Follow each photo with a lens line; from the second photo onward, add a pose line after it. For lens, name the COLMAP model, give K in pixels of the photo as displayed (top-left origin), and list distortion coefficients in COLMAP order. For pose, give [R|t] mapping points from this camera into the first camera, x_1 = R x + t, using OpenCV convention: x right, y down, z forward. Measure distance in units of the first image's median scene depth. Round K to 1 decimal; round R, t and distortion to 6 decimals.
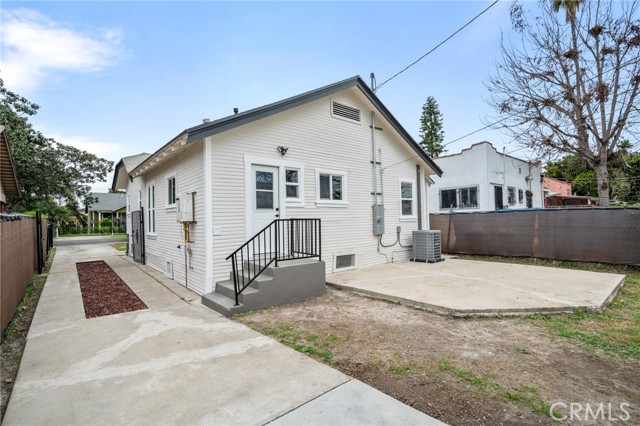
lens RADIAL K [[300.8, 0, 320.0], [0, 300.8, 213.0], [0, 0, 1]] dist [-0.000396, -0.000125]
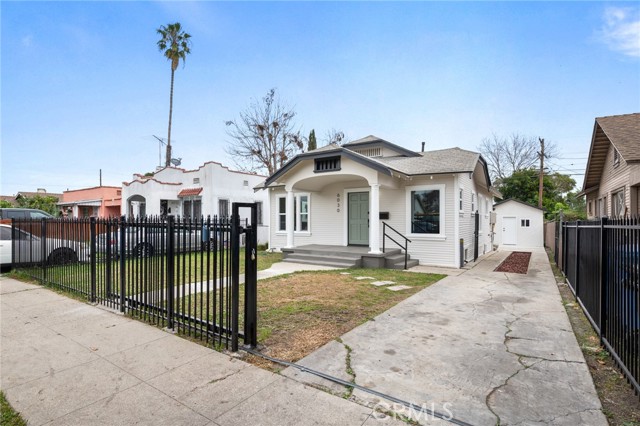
lens RADIAL K [[321.4, 0, 321.8], [0, 321.4, 220.9], [0, 0, 1]] dist [0.000888, -0.000432]
pose [[-0.275624, 0.022508, 0.961002, -4.010075], [-0.016723, 0.999462, -0.028205, 0.166169], [-0.961120, -0.023845, -0.275099, 4.761572]]
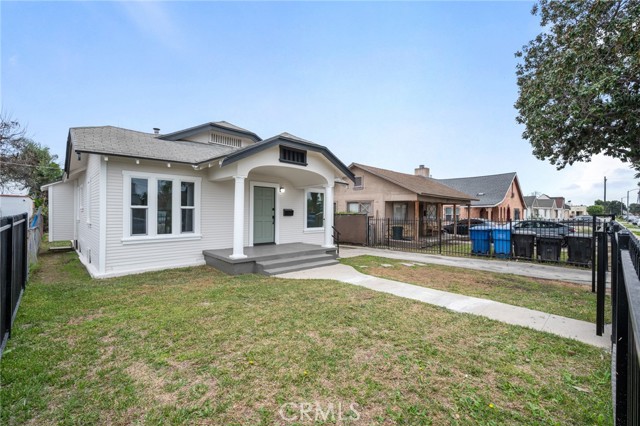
lens RADIAL K [[279.3, 0, 320.0], [0, 279.3, 213.0], [0, 0, 1]] dist [-0.000050, -0.000024]
pose [[-0.997864, 0.014551, -0.063678, -1.634647], [0.016081, 0.999593, -0.023583, 0.102205], [0.063309, -0.024557, -0.997692, 6.015097]]
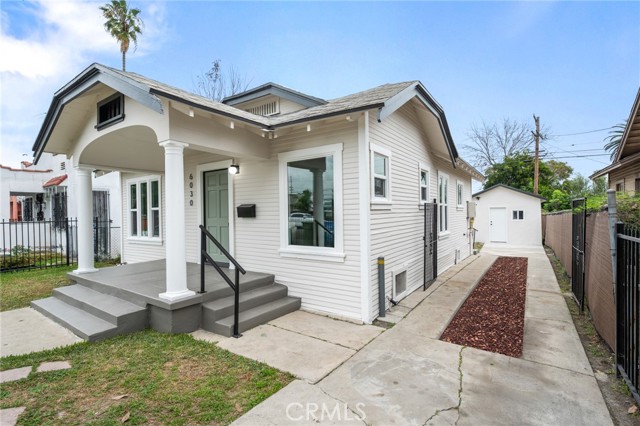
lens RADIAL K [[300.8, 0, 320.0], [0, 300.8, 213.0], [0, 0, 1]] dist [-0.000396, -0.000125]
pose [[-0.254516, 0.027431, 0.966679, -2.932457], [-0.001365, 0.999586, -0.028724, 0.083175], [-0.967068, -0.008631, -0.254373, 3.525582]]
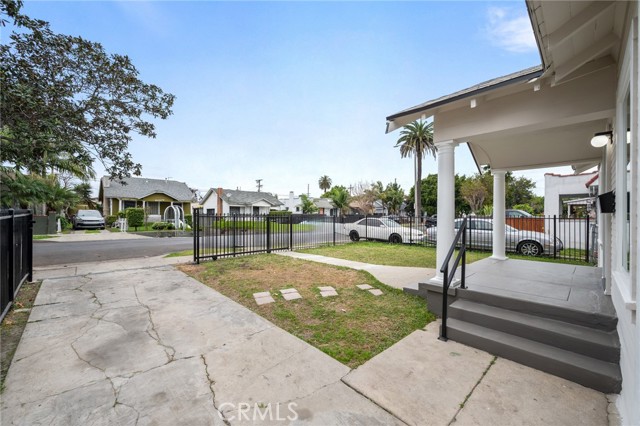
lens RADIAL K [[258.5, 0, 320.0], [0, 258.5, 213.0], [0, 0, 1]] dist [0.000238, 0.000082]
pose [[0.997859, 0.033054, 0.056429, -2.356922], [-0.033490, 0.999416, 0.006802, 0.087673], [-0.056172, -0.008678, 0.998383, 2.818791]]
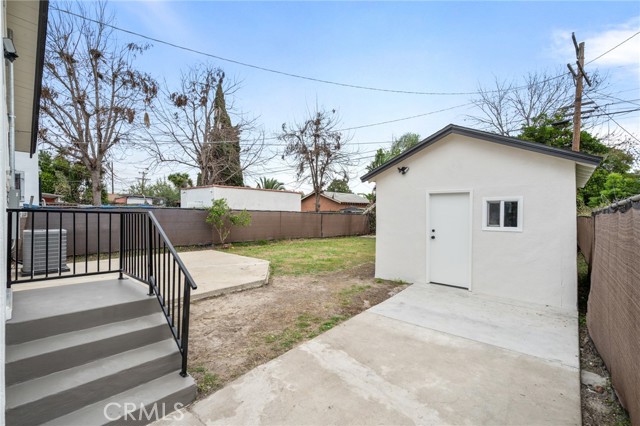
lens RADIAL K [[279.3, 0, 320.0], [0, 279.3, 213.0], [0, 0, 1]] dist [-0.000050, -0.000024]
pose [[-0.127776, 0.017080, 0.991656, -0.858805], [-0.023068, 0.999530, -0.020188, 0.031653], [-0.991535, -0.025455, -0.127322, 0.902813]]
